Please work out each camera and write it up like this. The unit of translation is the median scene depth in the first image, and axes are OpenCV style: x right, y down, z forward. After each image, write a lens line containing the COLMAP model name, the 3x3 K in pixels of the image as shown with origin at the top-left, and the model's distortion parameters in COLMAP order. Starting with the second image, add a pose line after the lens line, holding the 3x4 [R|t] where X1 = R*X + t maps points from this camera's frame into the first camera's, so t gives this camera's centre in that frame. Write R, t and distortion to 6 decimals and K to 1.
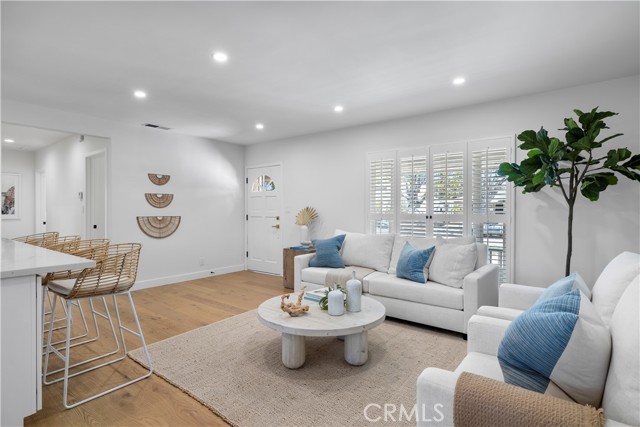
lens RADIAL K [[319.3, 0, 320.3], [0, 319.3, 212.7], [0, 0, 1]] dist [-0.001688, 0.001305]
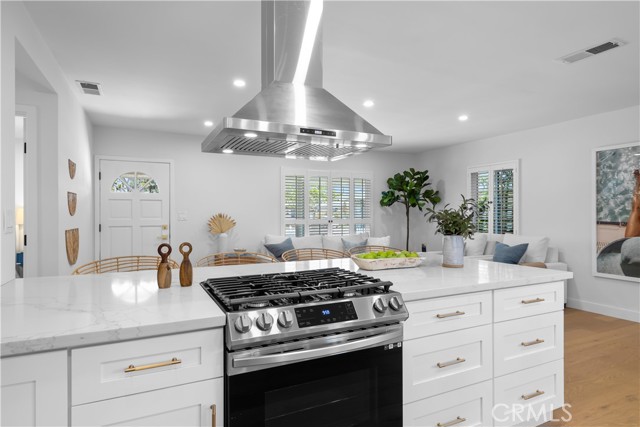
lens RADIAL K [[364.6, 0, 322.0], [0, 364.6, 213.6], [0, 0, 1]] dist [0.001281, -0.002973]
pose [[0.456308, -0.000718, 0.889822, -1.082649], [0.010332, 0.999937, -0.004491, -0.012736], [-0.889762, 0.011243, 0.456287, 0.290617]]
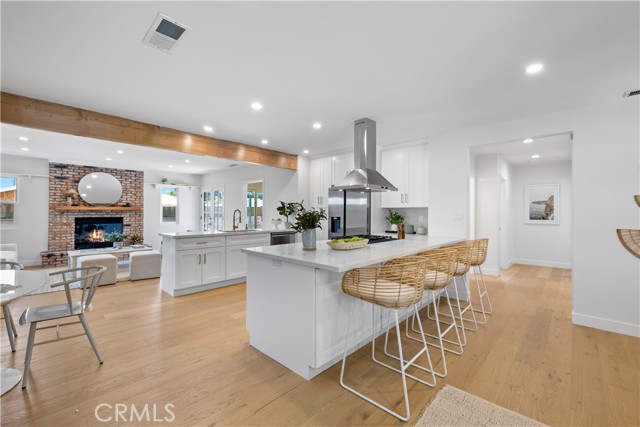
lens RADIAL K [[271.6, 0, 322.1], [0, 271.6, 210.6], [0, 0, 1]] dist [0.000872, 0.001183]
pose [[-0.108130, -0.006798, -0.994114, 0.106220], [-0.016204, 0.999856, -0.005075, -0.016309], [0.994005, 0.015560, -0.108225, 0.467668]]
